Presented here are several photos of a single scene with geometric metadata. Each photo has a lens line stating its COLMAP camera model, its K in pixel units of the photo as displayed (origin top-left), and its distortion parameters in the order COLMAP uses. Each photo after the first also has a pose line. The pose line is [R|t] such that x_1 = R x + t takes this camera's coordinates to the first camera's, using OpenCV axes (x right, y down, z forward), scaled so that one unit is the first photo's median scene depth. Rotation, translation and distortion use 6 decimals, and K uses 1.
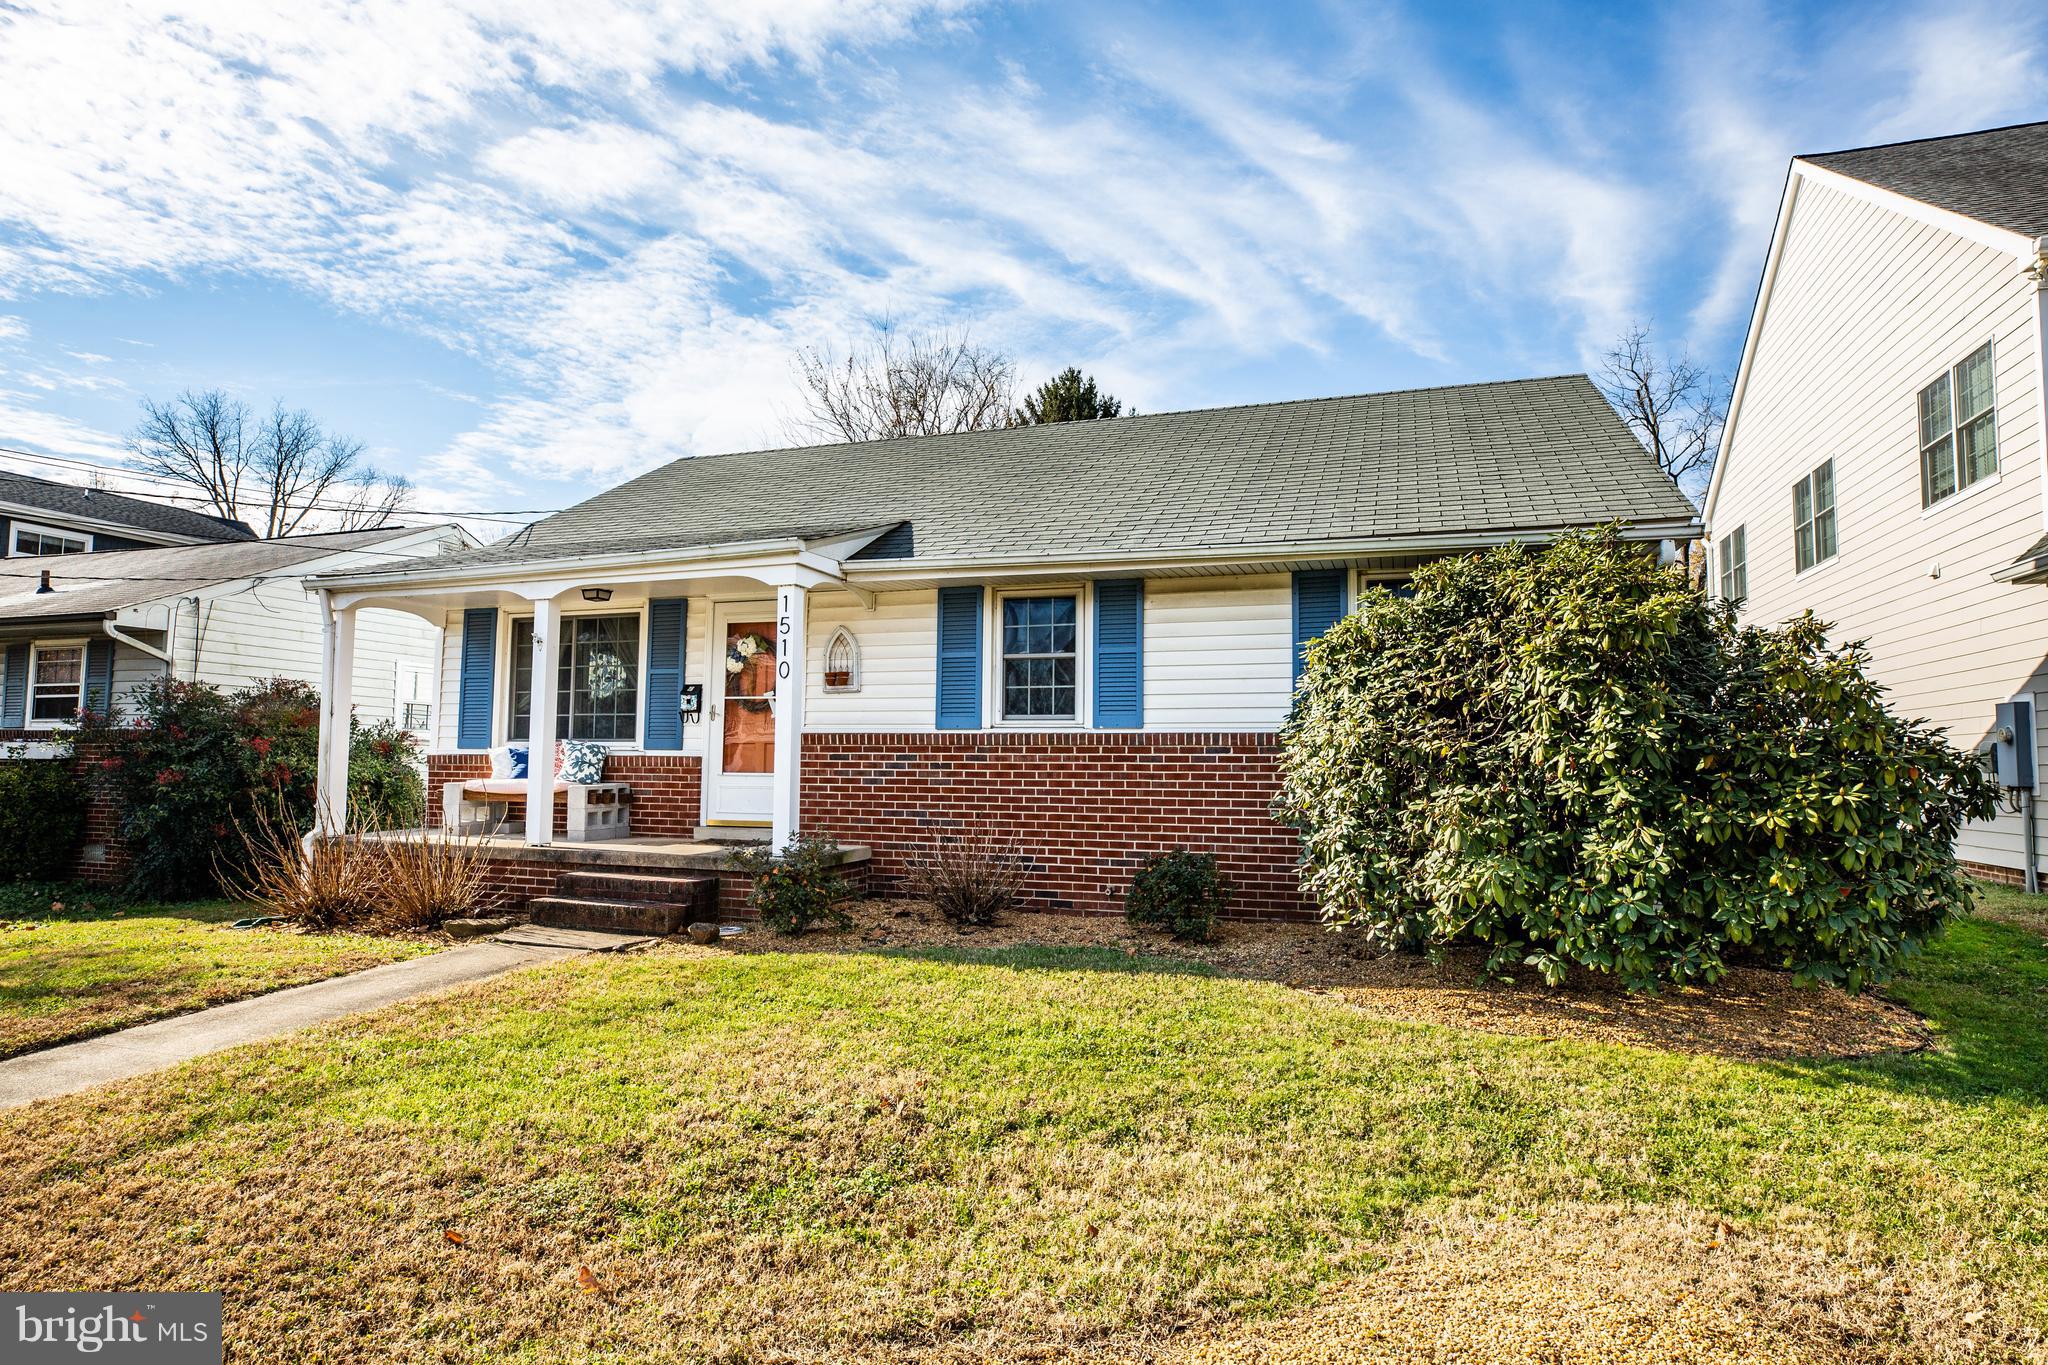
lens RADIAL K [[1114.7, 0, 1003.0], [0, 1114.7, 780.2], [0, 0, 1]] dist [-0.012841, 0.006036]
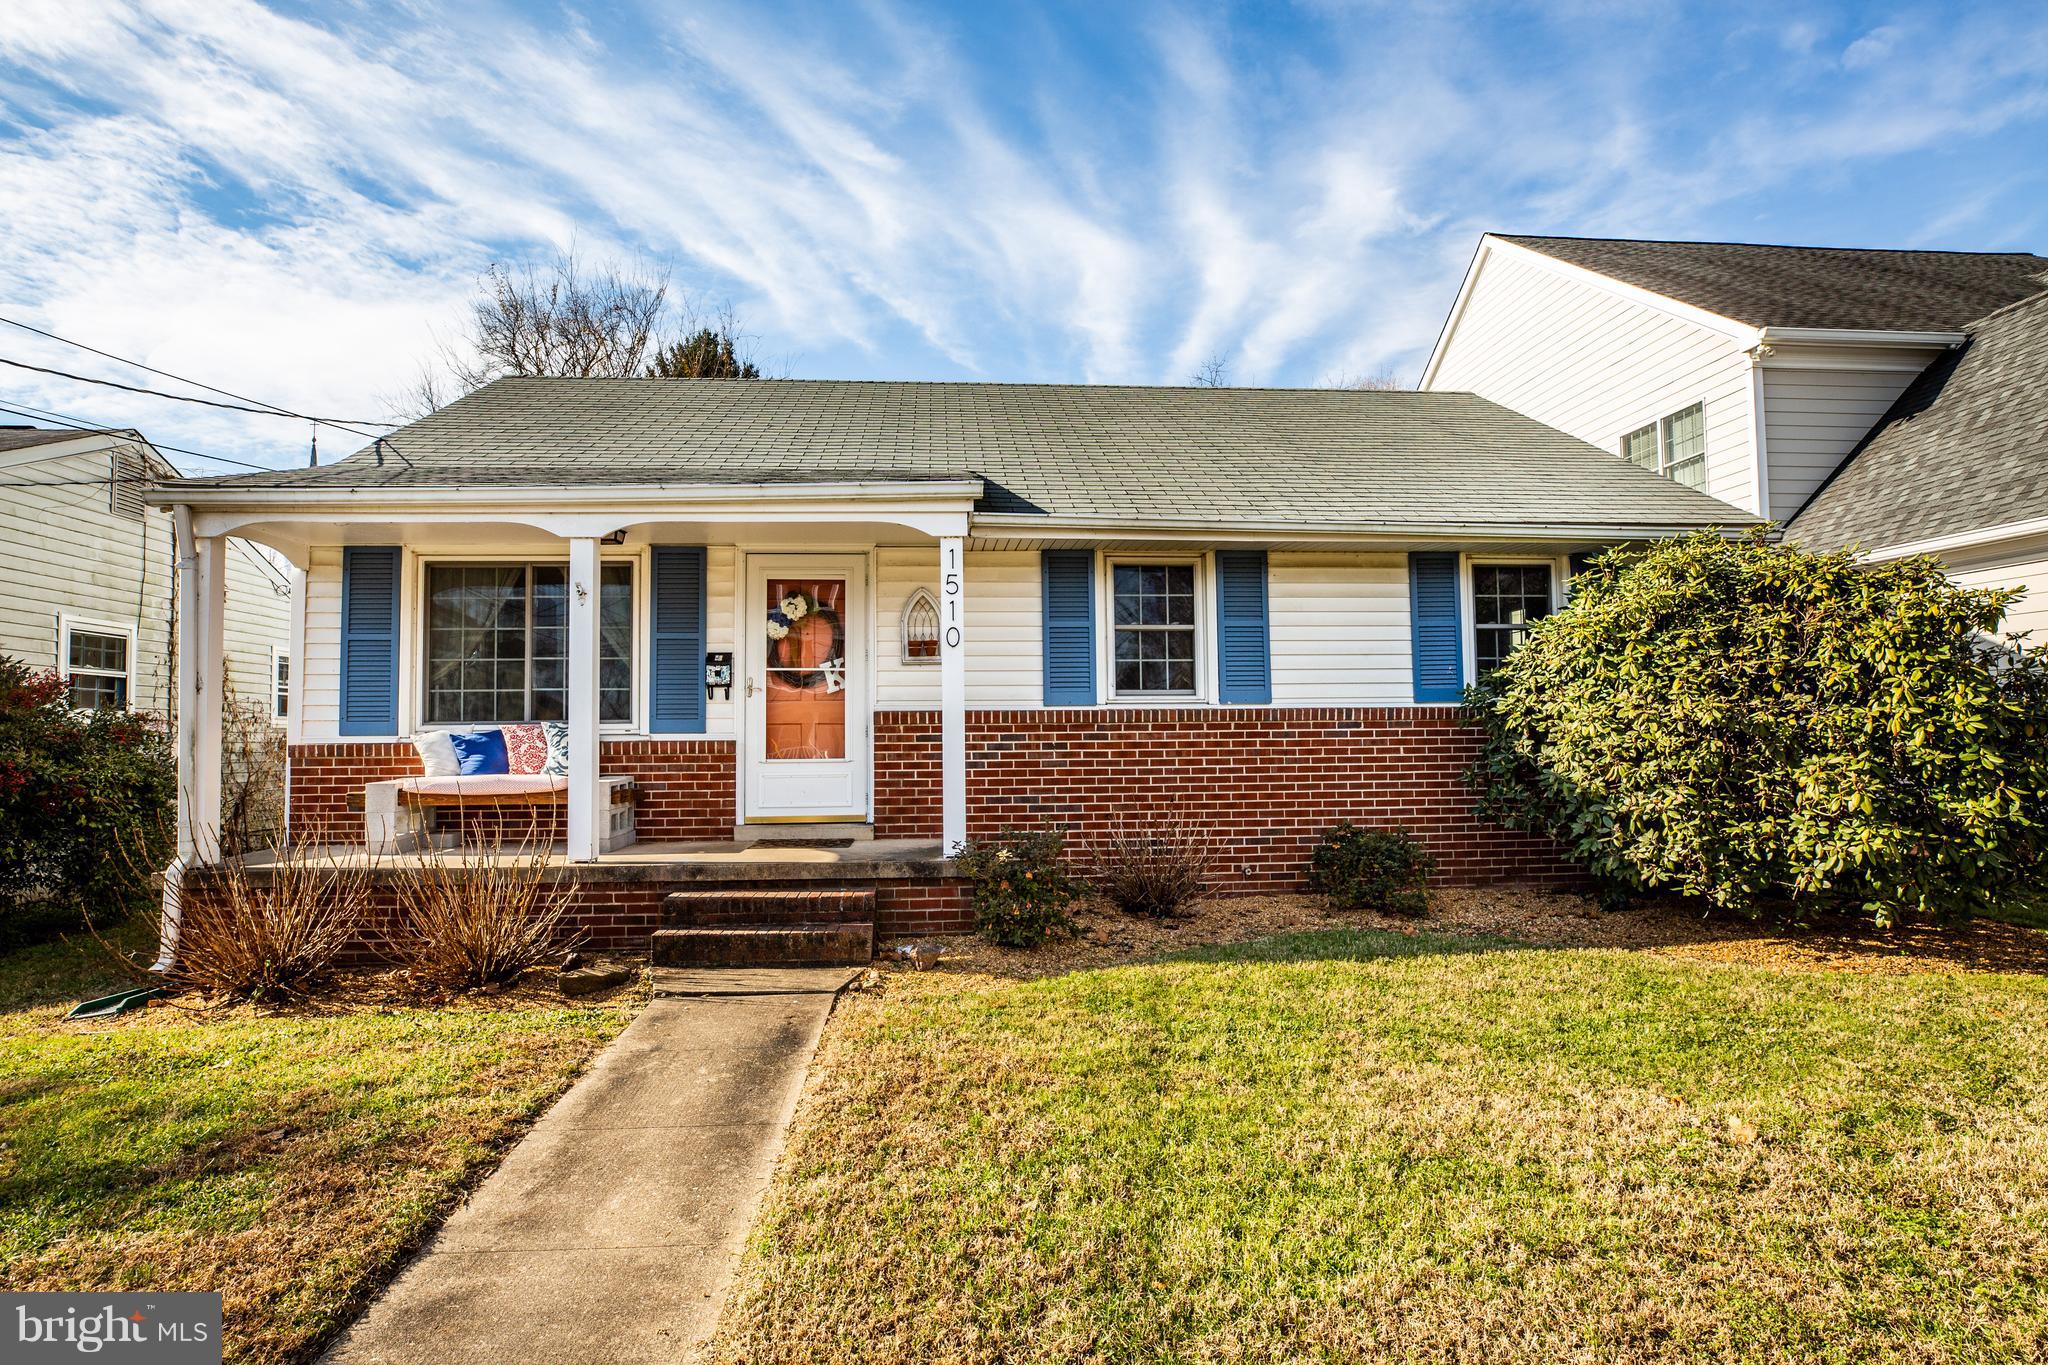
lens RADIAL K [[1084.0, 0, 1002.0], [0, 1084.0, 720.4], [0, 0, 1]] dist [-0.016486, 0.006999]
pose [[0.921002, -0.011611, 0.389386, -0.419682], [0.022354, 0.999484, -0.023069, -0.013624], [-0.388917, 0.029951, 0.920786, 0.195948]]
